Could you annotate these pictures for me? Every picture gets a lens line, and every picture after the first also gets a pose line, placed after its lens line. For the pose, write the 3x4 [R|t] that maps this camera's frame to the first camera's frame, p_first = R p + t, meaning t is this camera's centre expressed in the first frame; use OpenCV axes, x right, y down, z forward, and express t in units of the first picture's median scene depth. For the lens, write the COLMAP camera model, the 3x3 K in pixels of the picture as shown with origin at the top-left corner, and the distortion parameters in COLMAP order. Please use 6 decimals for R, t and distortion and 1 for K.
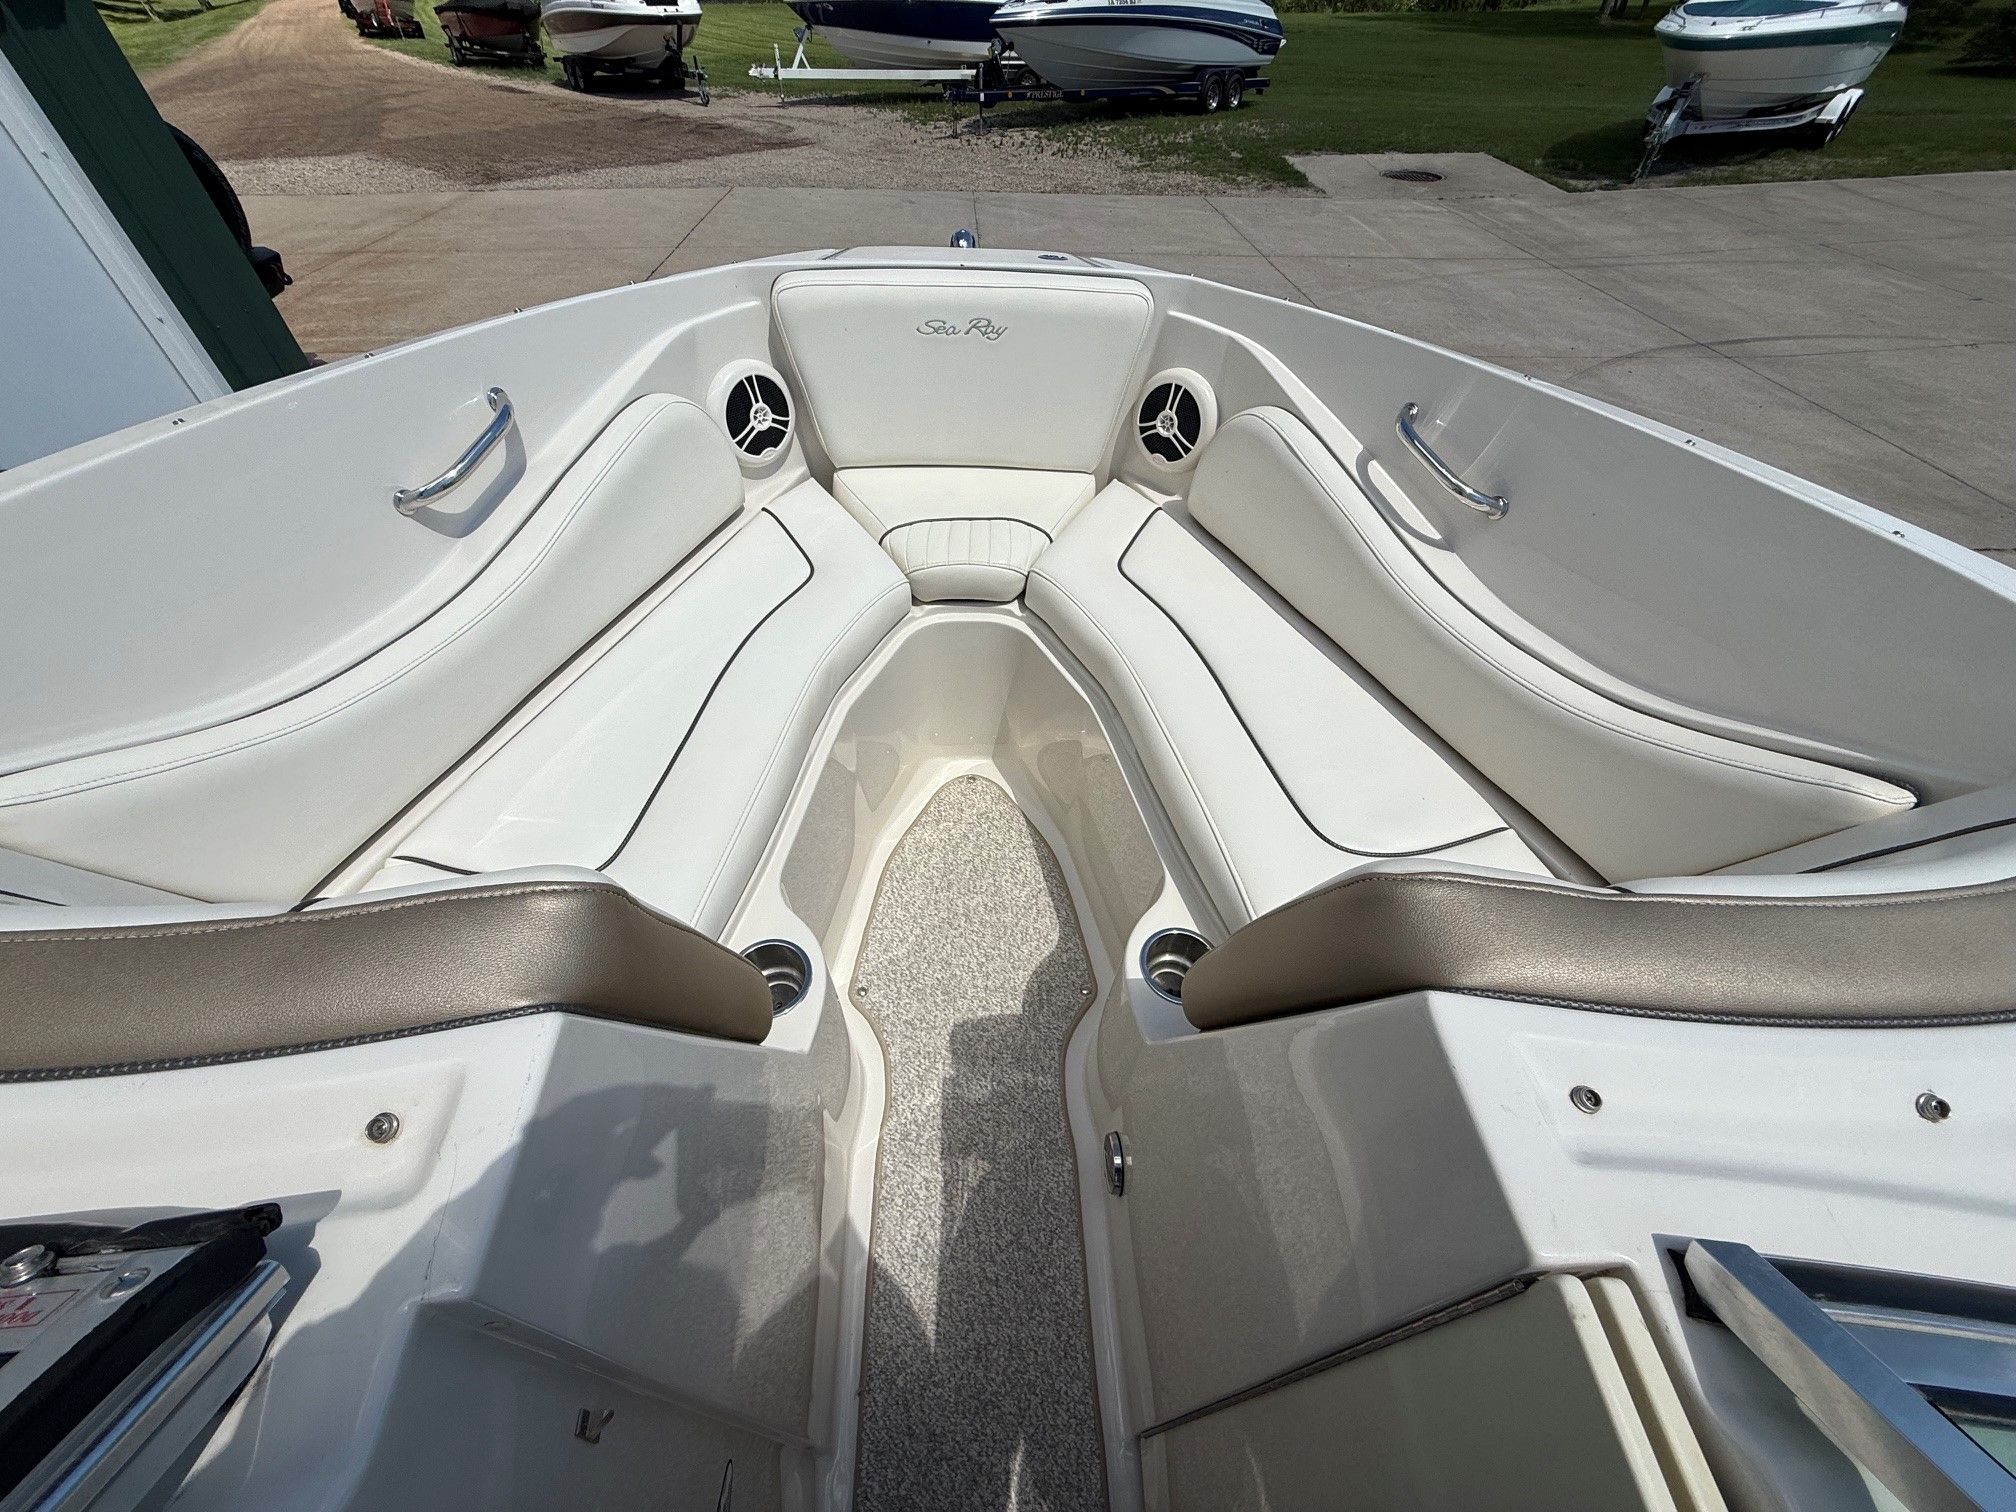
lens RADIAL K [[803.0, 0, 1003.1], [0, 803.0, 752.1], [0, 0, 1]] dist [0.001918, -0.000815]
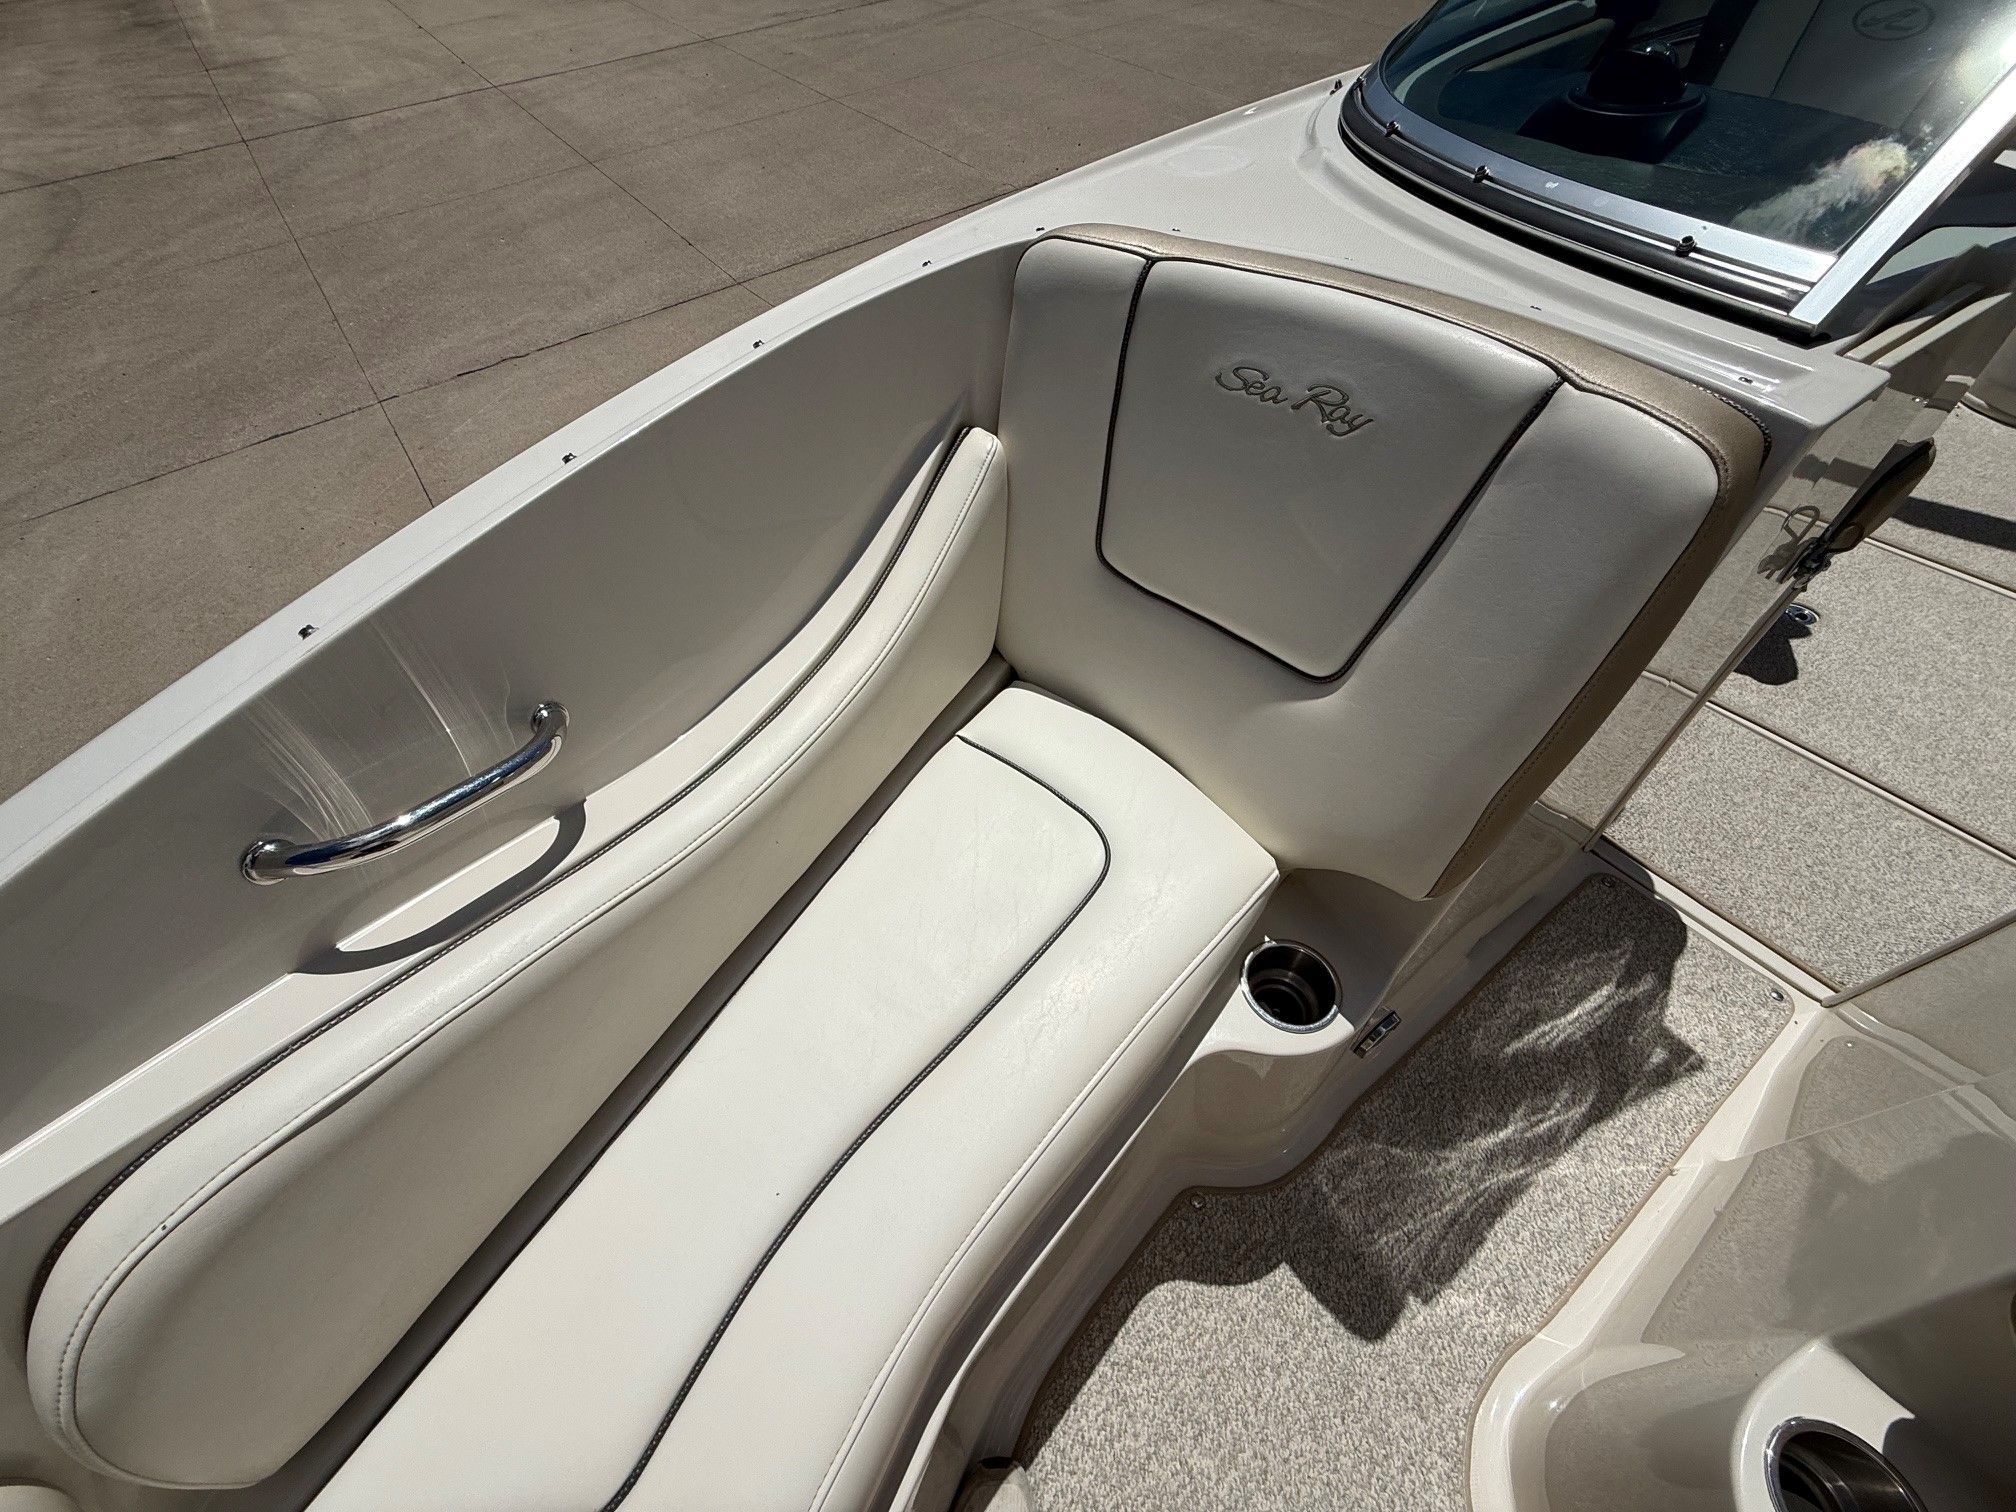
lens RADIAL K [[803.0, 0, 1003.1], [0, 803.0, 752.1], [0, 0, 1]] dist [0.001918, -0.000815]
pose [[-0.555308, -0.634249, 0.537924, 0.069582], [0.630481, 0.100743, 0.769639, -0.476231], [-0.542335, 0.766537, 0.343938, 0.532395]]
